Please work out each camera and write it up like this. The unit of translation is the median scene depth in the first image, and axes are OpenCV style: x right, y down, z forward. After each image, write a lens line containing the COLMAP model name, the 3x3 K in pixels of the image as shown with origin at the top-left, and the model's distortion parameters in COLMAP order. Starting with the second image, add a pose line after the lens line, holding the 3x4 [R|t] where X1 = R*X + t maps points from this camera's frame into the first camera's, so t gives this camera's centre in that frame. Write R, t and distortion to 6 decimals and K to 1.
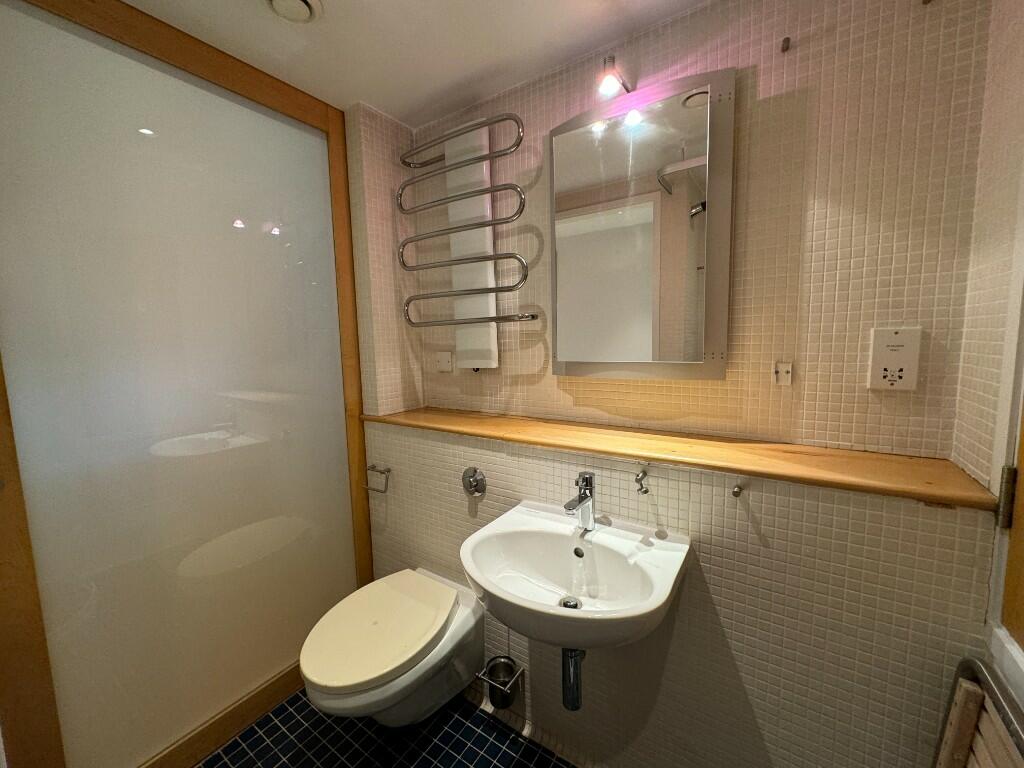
lens RADIAL K [[406.2, 0, 511.3], [0, 406.2, 382.6], [0, 0, 1]] dist [-0.001146, 0.000173]
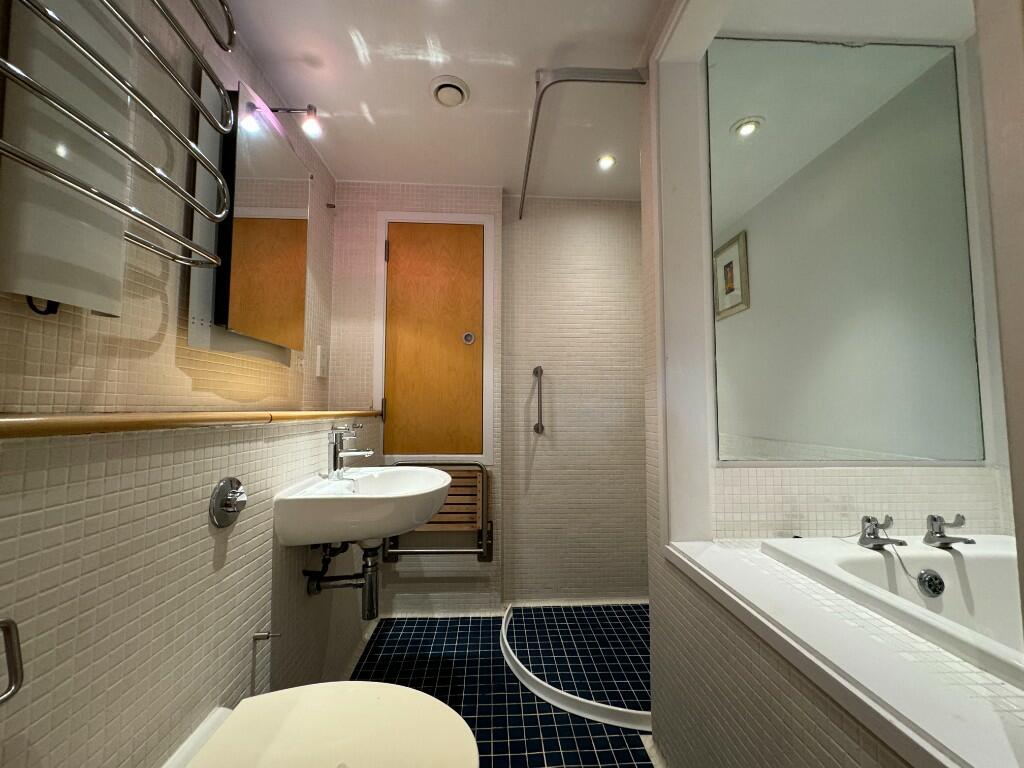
lens RADIAL K [[406.2, 0, 511.3], [0, 406.2, 382.6], [0, 0, 1]] dist [-0.001146, 0.000173]
pose [[-0.597491, 0.073302, 0.798518, -0.839106], [0.097109, 0.995098, -0.018685, 0.117575], [-0.795974, 0.066379, -0.601681, 1.006945]]
